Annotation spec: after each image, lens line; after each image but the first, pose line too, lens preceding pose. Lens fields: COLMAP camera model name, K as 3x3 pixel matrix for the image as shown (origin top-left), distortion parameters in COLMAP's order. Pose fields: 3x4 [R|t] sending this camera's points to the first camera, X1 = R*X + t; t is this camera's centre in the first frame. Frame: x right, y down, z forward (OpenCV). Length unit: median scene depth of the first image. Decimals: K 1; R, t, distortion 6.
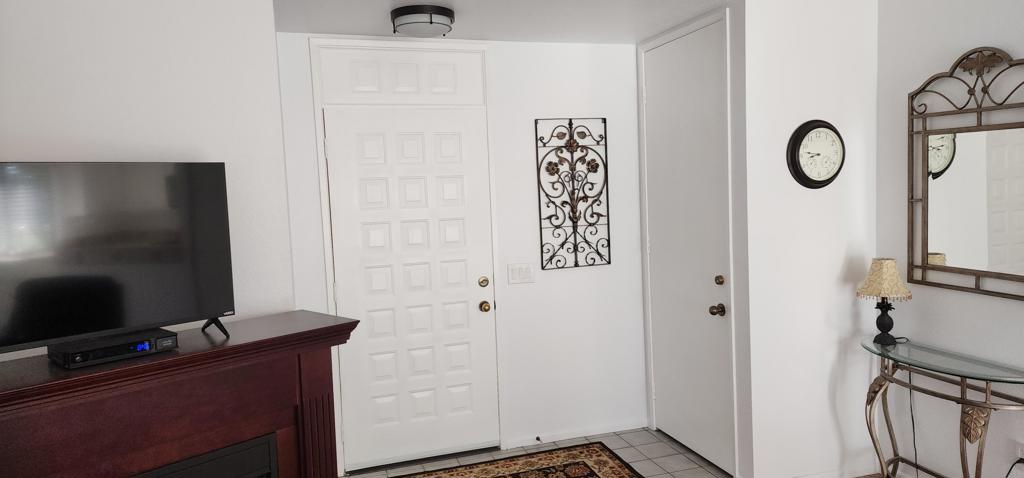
lens RADIAL K [[670.9, 0, 516.3], [0, 670.9, 243.1], [0, 0, 1]] dist [0.055580, -0.045885]
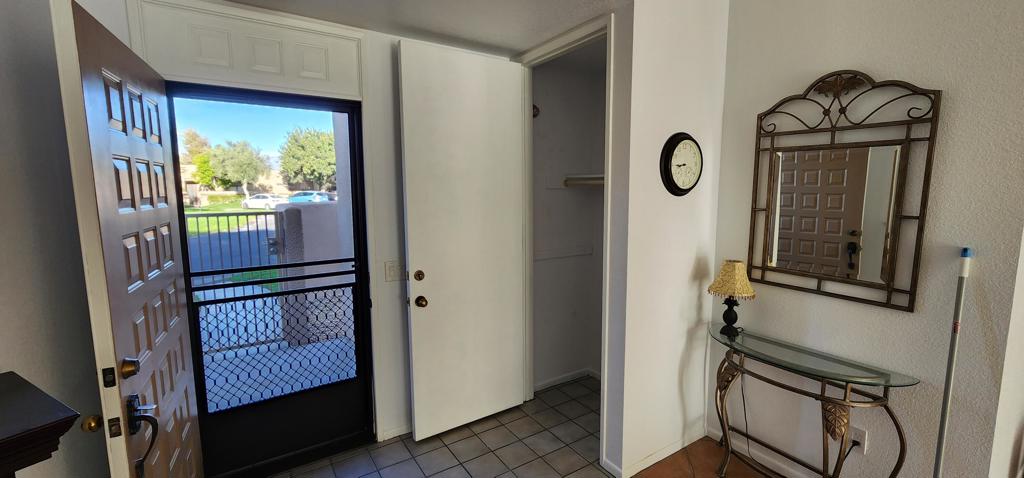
lens RADIAL K [[412.5, 0, 515.0], [0, 412.5, 240.7], [0, 0, 1]] dist [0.003451, 0.000233]
pose [[0.960784, 0.005289, 0.277247, 0.002964], [-0.015030, 0.999342, 0.033019, -0.027854], [-0.276890, -0.035892, 0.960231, 0.452642]]
